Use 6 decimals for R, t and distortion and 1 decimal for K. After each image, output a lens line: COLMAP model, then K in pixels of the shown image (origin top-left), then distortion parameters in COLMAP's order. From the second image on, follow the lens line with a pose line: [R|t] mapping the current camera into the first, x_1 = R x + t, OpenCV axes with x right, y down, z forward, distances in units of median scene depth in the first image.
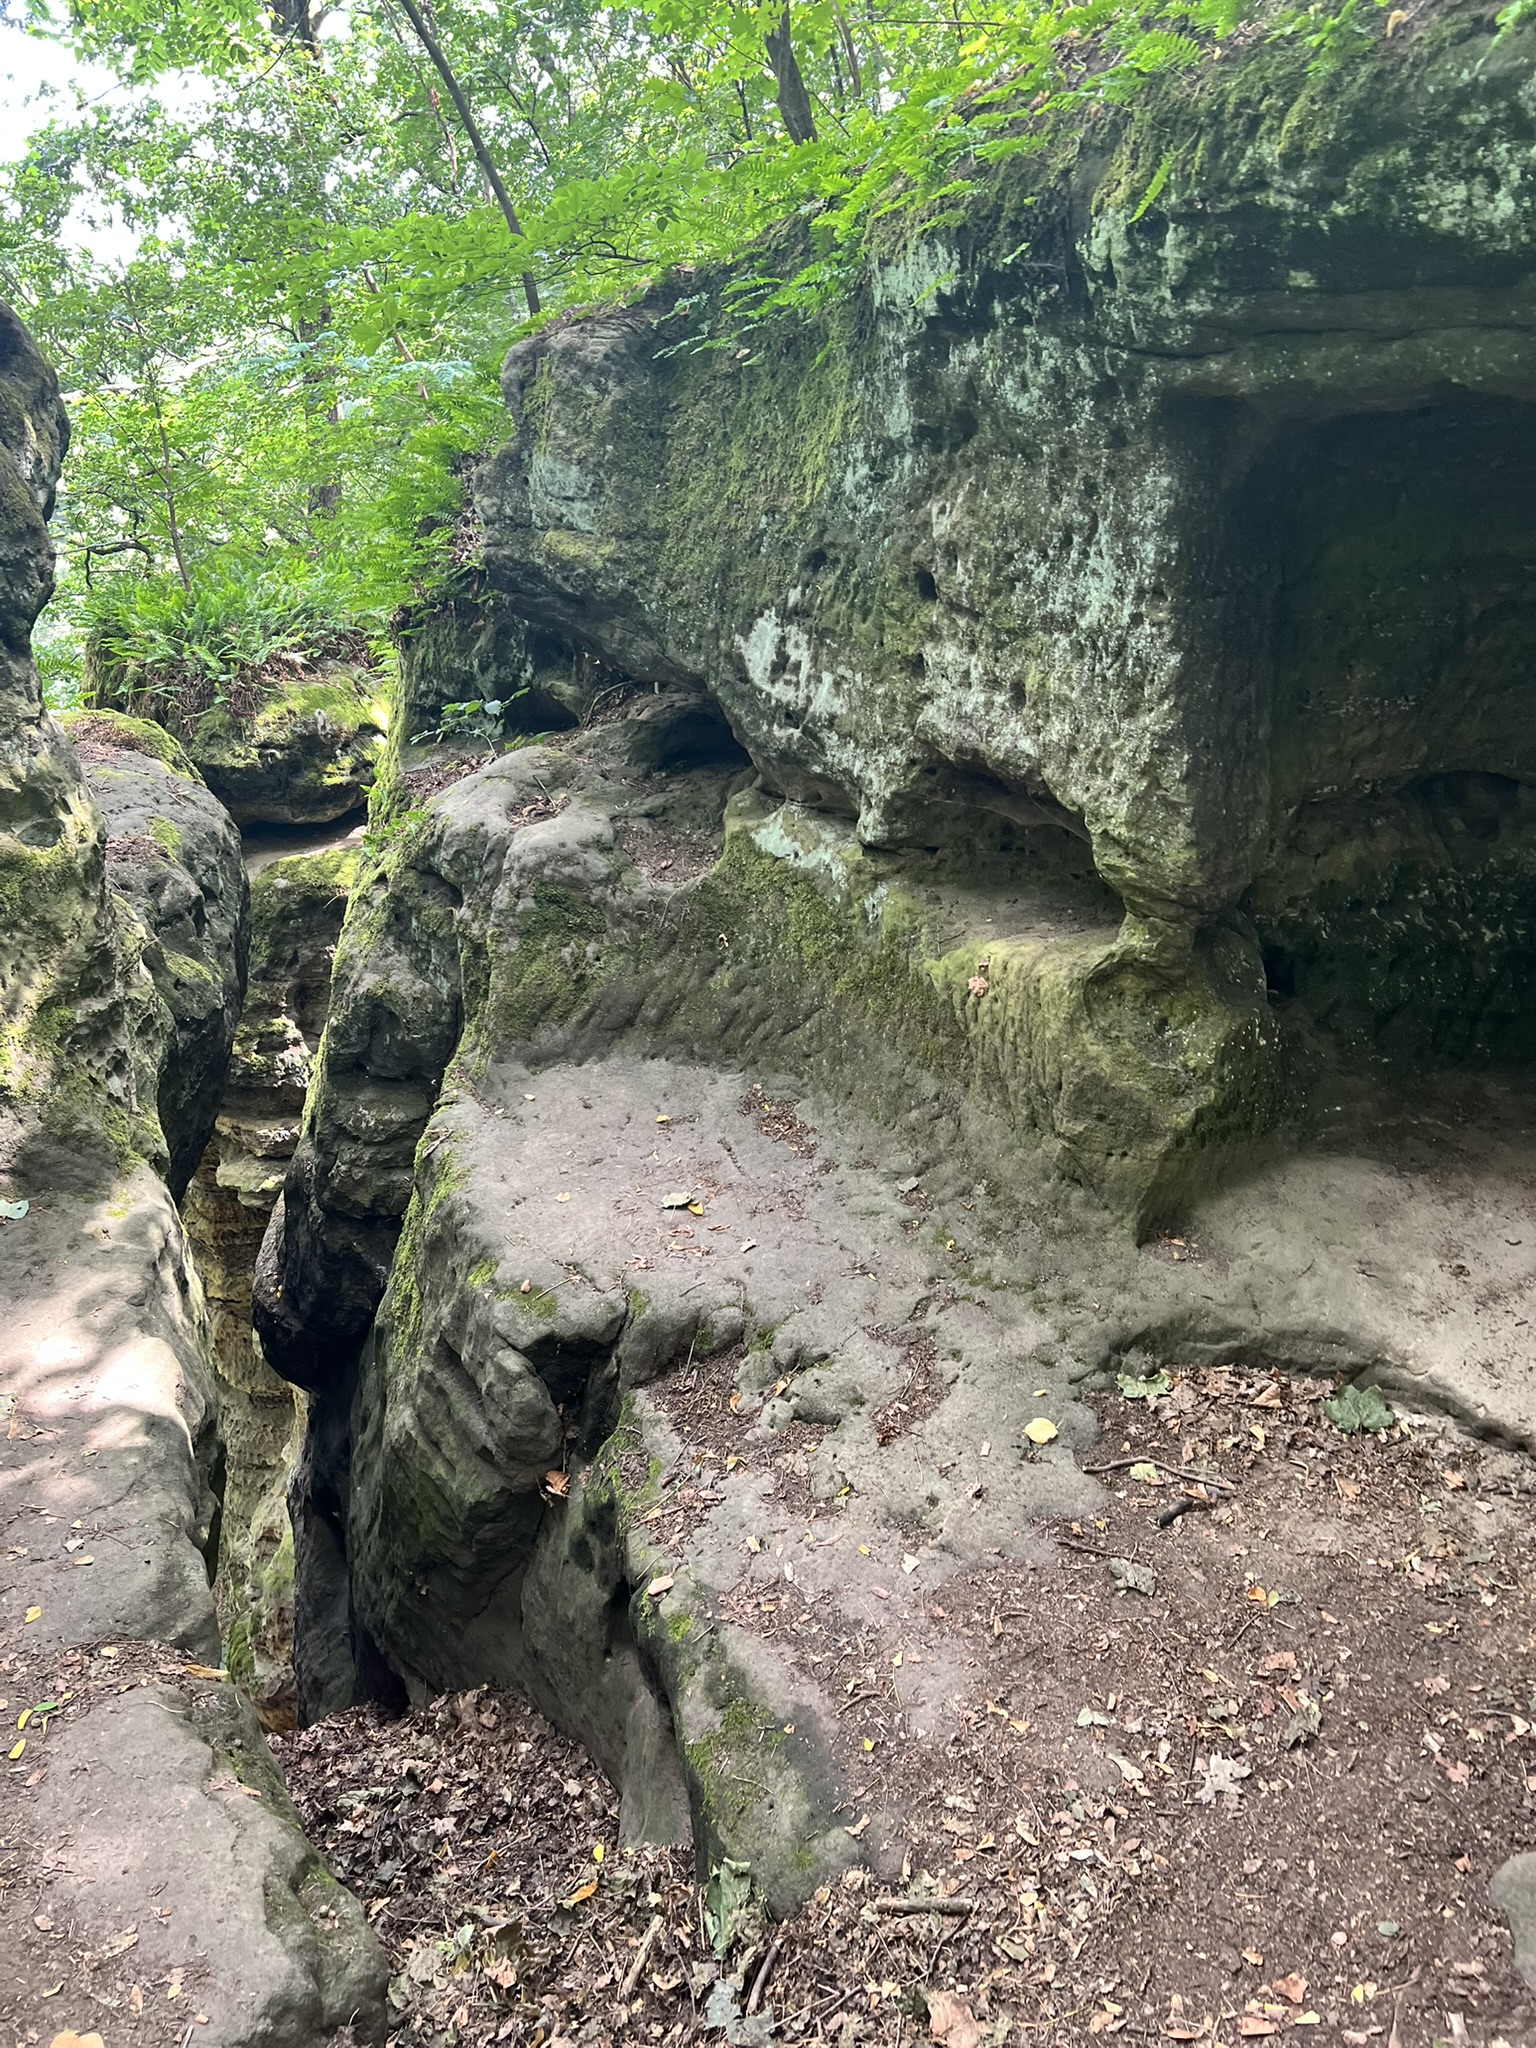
lens RADIAL K [[1542.4, 0, 788.9], [0, 1542.4, 1027.3], [0, 0, 1]] dist [0.054155, -0.060835]
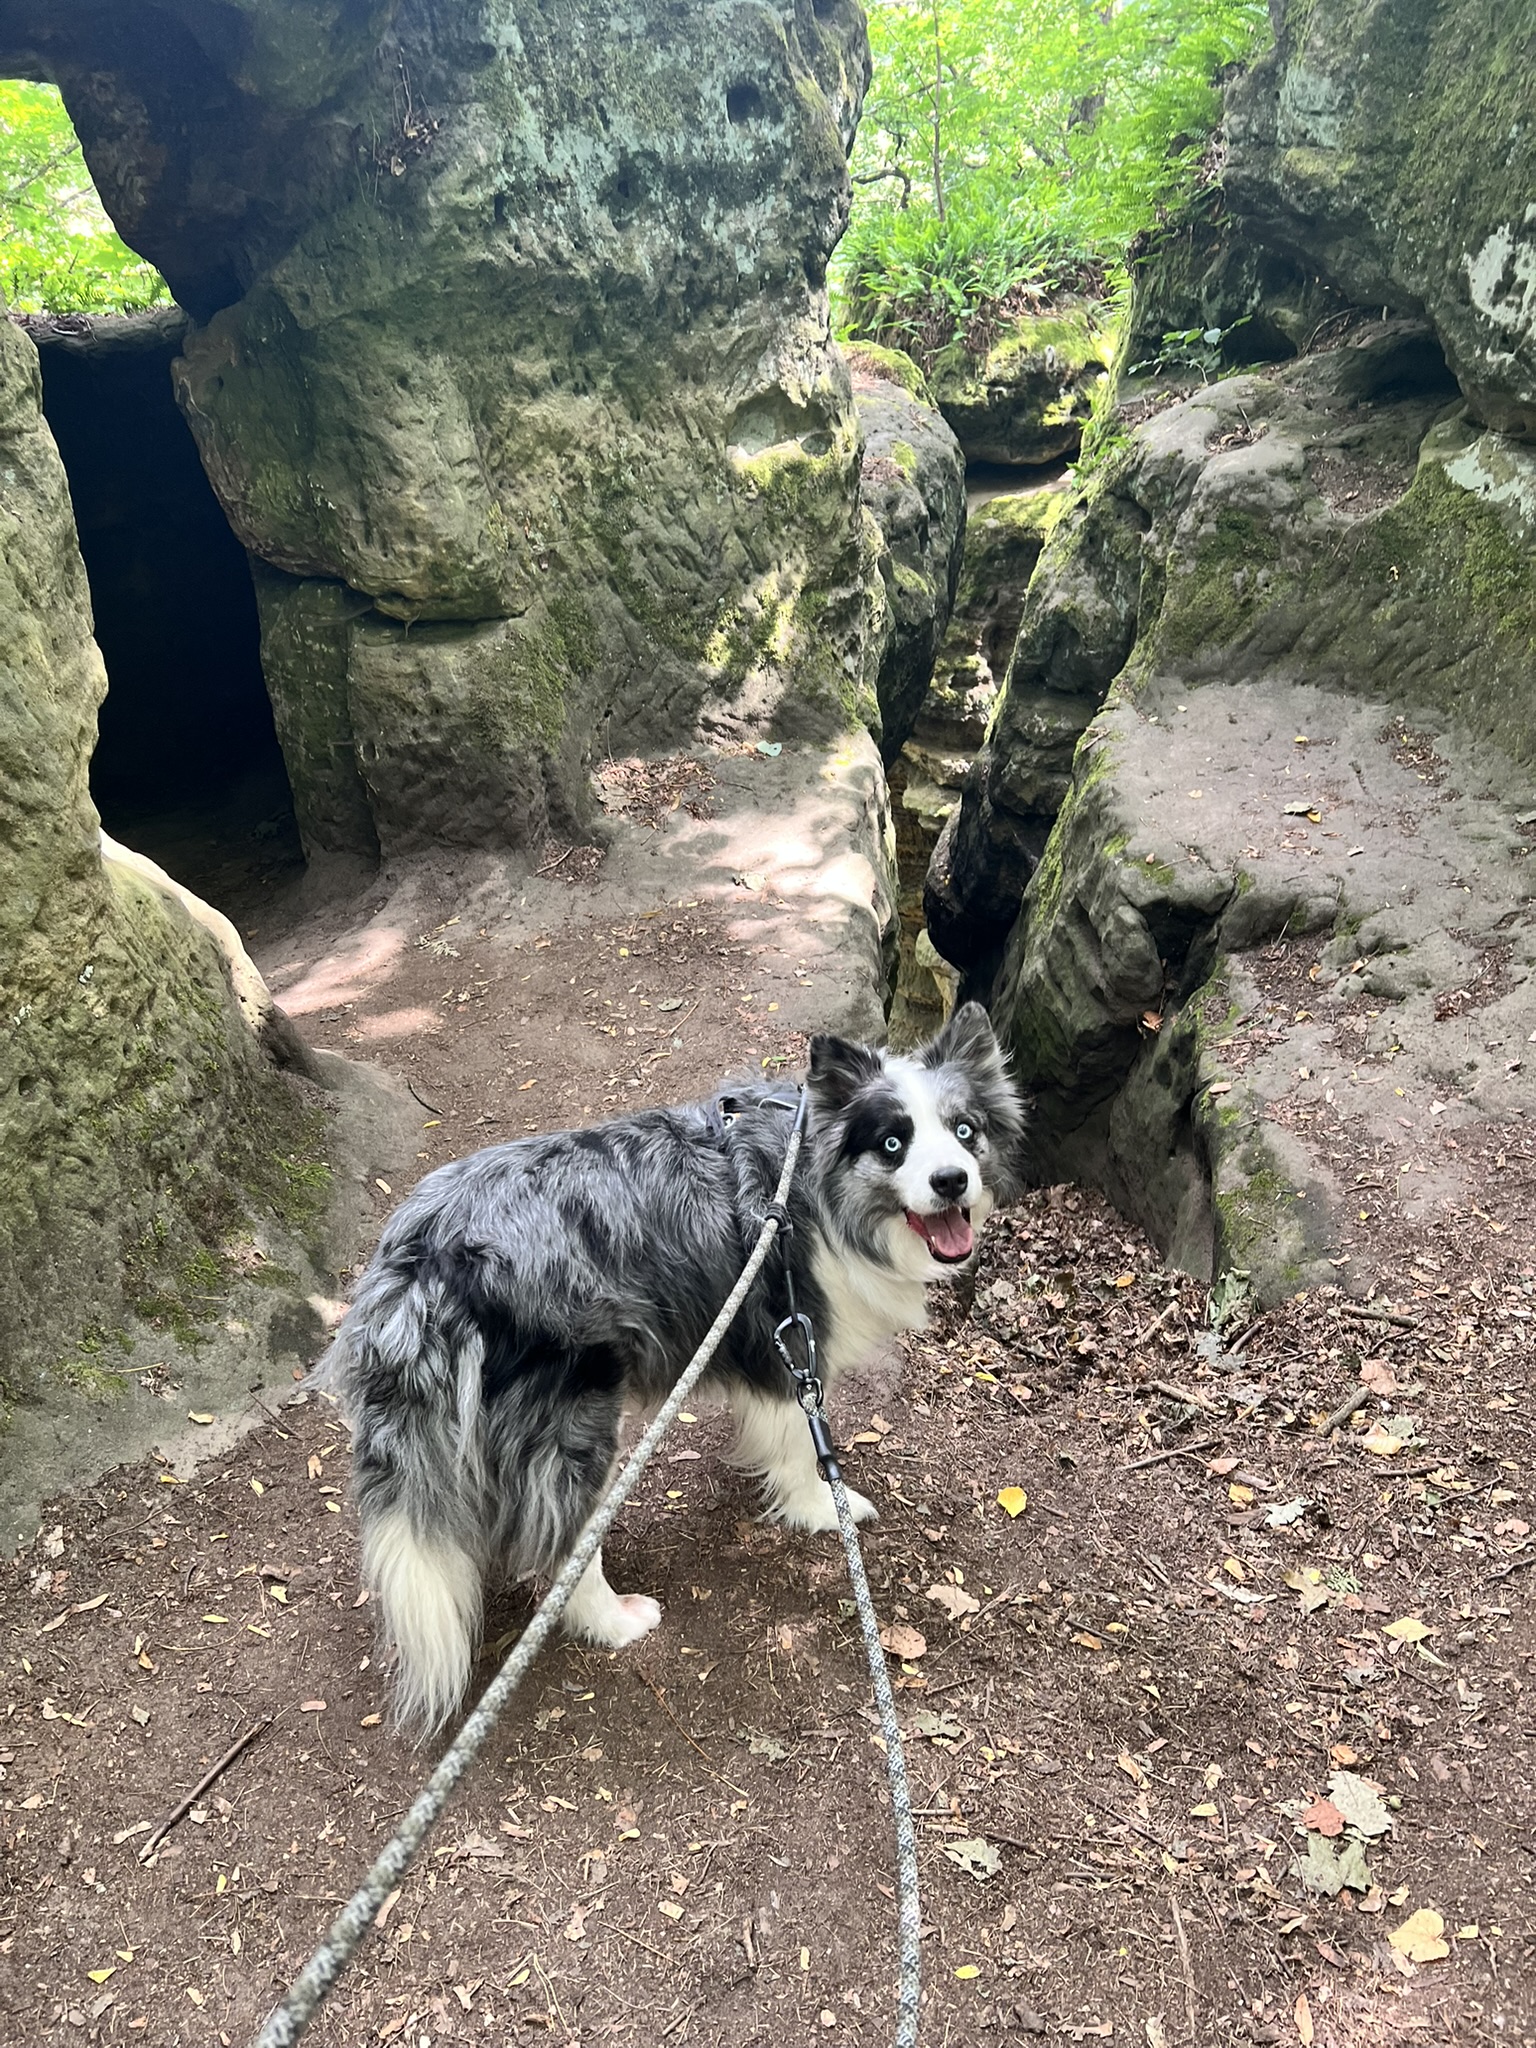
lens RADIAL K [[1542.4, 0, 781.2], [0, 1542.4, 1042.7], [0, 0, 1]] dist [0.054155, -0.060835]
pose [[0.902801, 0.181730, -0.389776, 0.055283], [-0.094393, 0.967964, 0.232673, 0.048342], [0.419572, -0.173265, 0.891032, -0.177908]]
